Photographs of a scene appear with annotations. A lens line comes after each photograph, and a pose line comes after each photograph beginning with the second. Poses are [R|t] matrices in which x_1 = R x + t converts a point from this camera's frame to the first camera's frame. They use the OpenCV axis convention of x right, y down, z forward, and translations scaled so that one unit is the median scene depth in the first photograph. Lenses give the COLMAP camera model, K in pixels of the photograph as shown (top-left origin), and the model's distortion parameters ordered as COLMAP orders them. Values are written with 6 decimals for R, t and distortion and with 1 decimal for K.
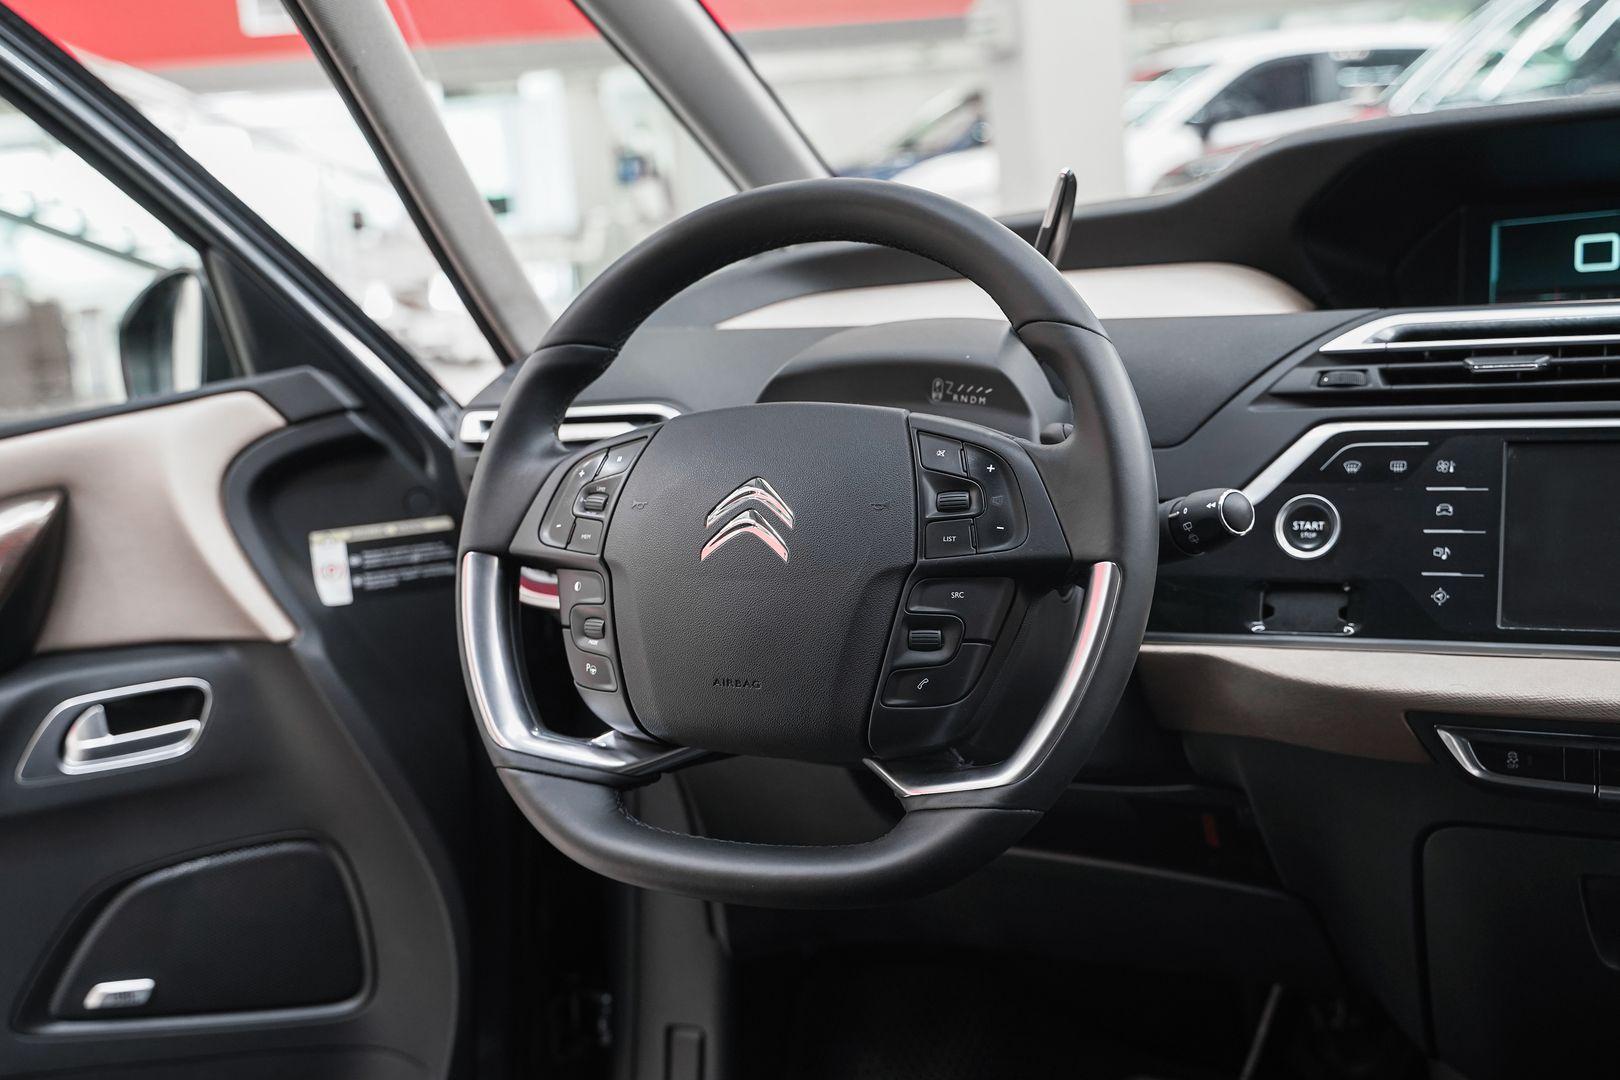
lens RADIAL K [[1968.6, 0, 804.3], [0, 1968.6, 540.2], [0, 0, 1]] dist [0.013323, 0.000000]
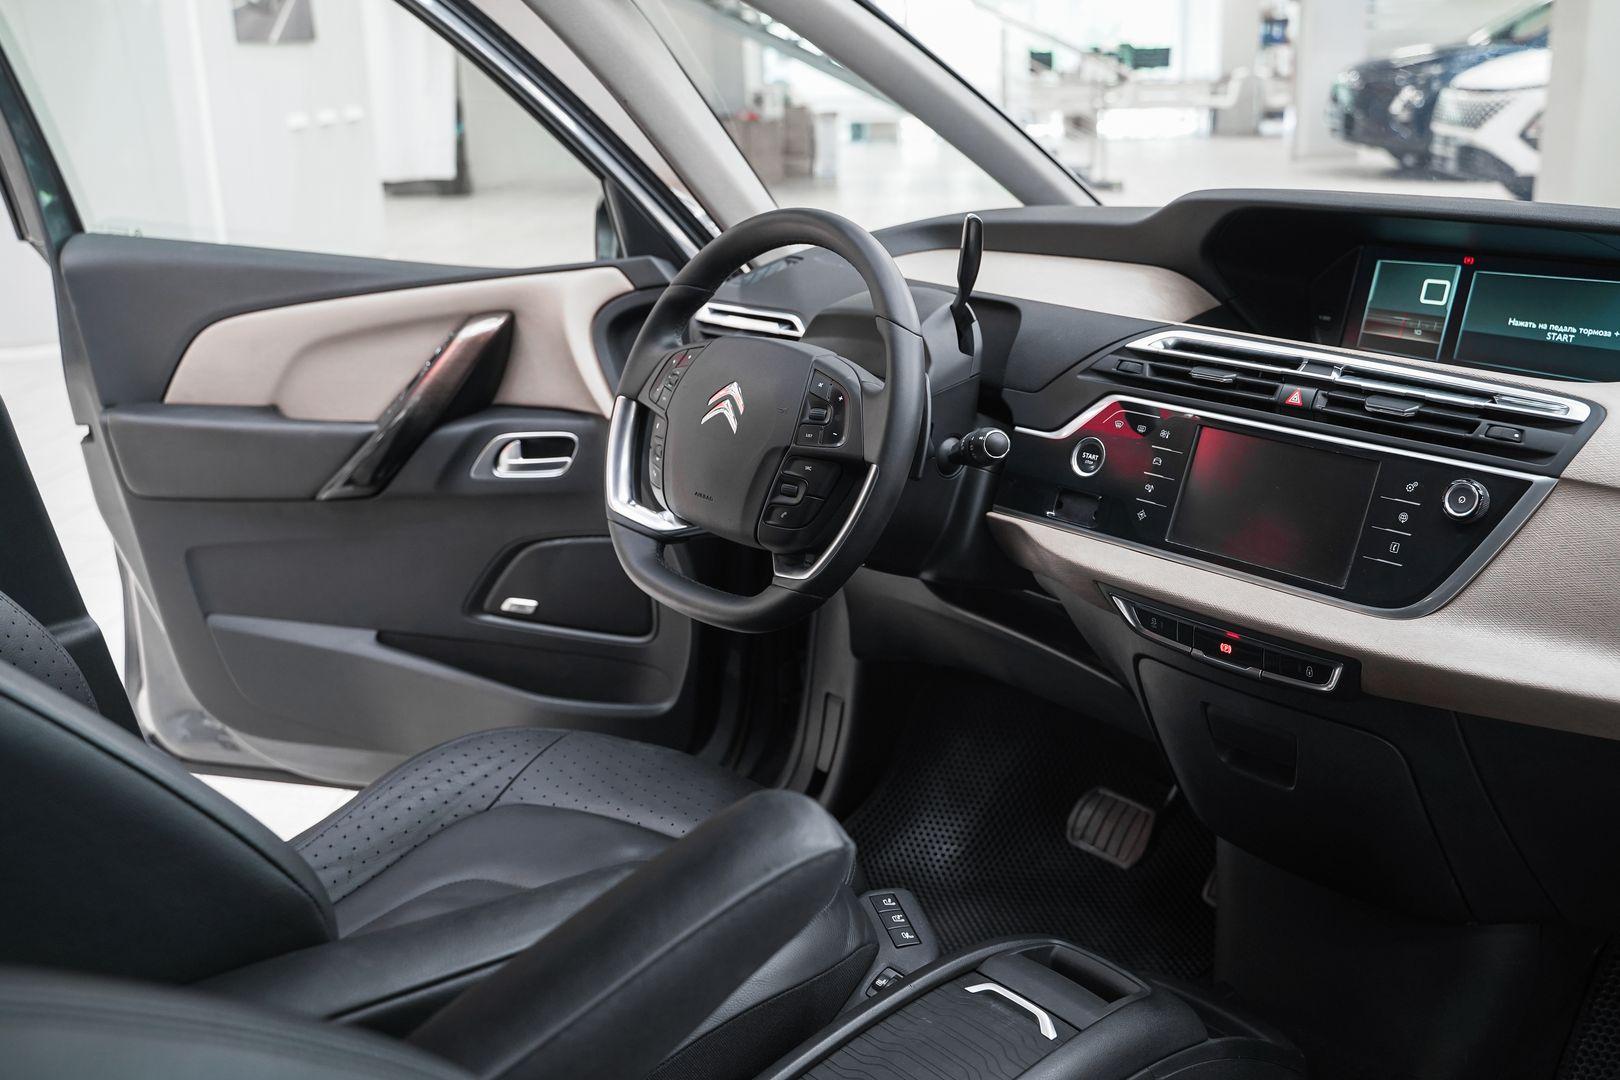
lens RADIAL K [[1572.4, 0, 813.8], [0, 1572.4, 537.9], [0, 0, 1]] dist [-0.041161, 0.000000]
pose [[0.927151, 0.175342, -0.331130, 0.469943], [-0.127497, 0.978646, 0.161233, -0.116395], [0.352330, -0.107269, 0.929708, -0.256852]]
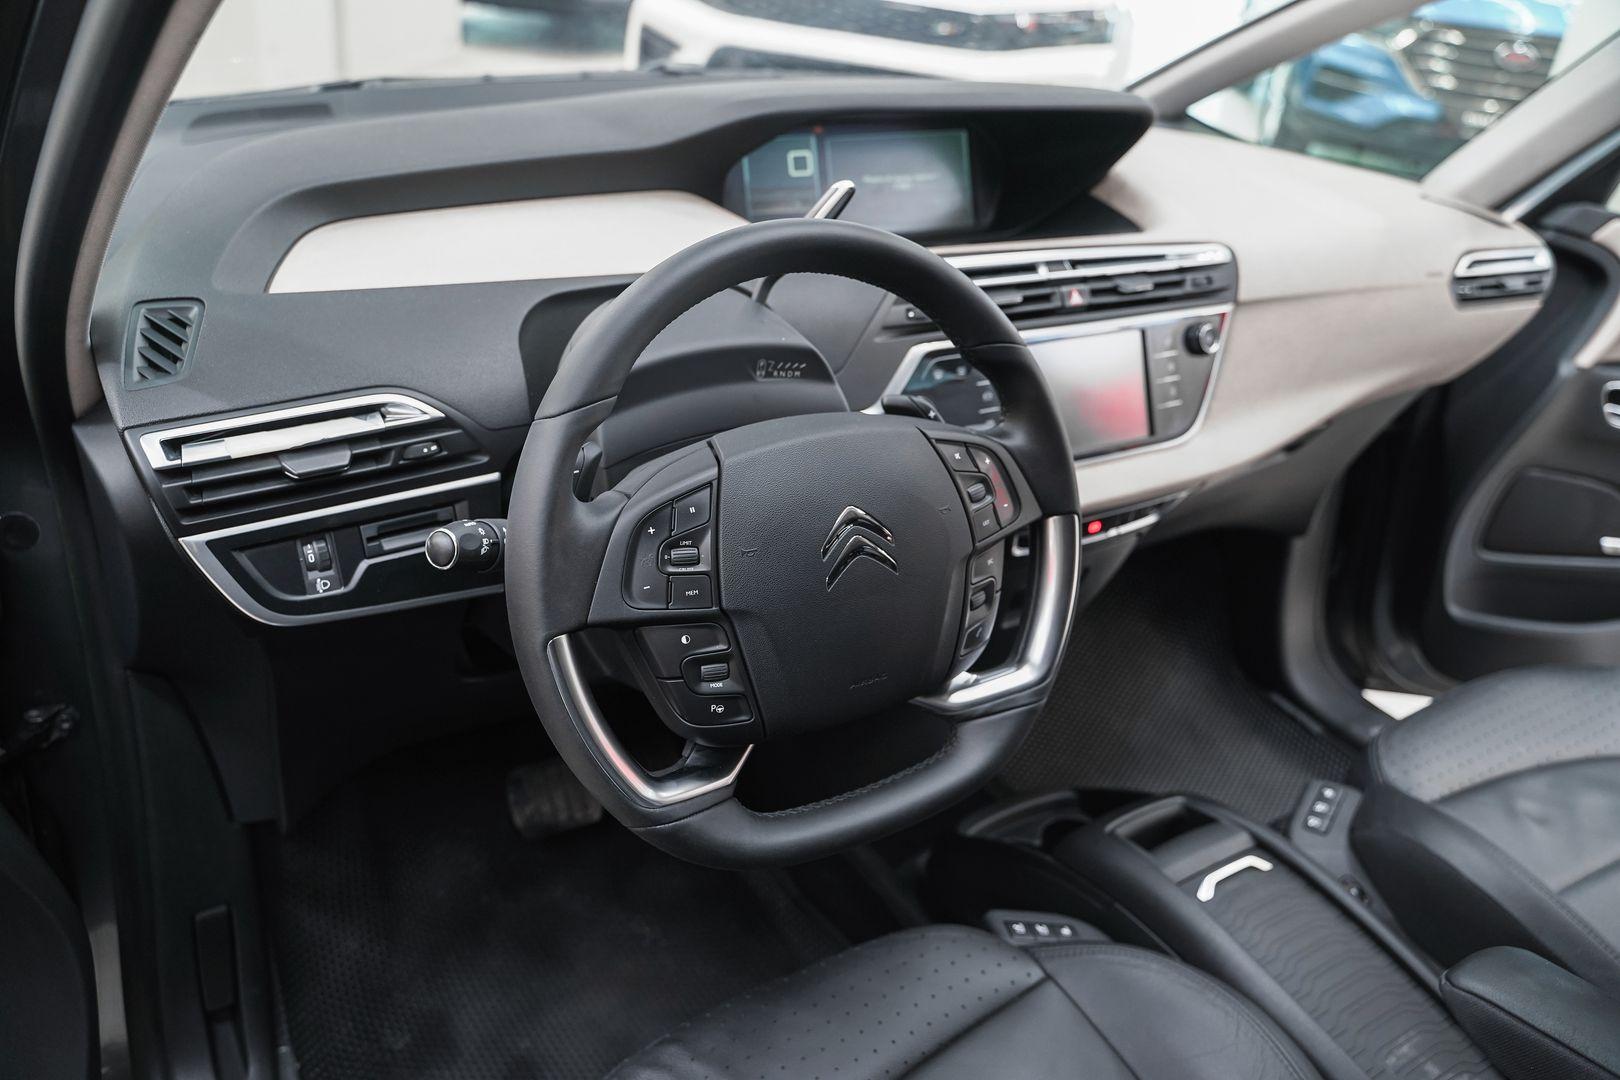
lens RADIAL K [[1291.0, 0, 806.1], [0, 1291.0, 538.5], [0, 0, 1]] dist [-0.085961, 0.037264]
pose [[0.477848, -0.295717, 0.827172, -0.596916], [0.019986, 0.945050, 0.326314, -0.234011], [-0.878215, -0.139397, 0.457500, 0.607680]]
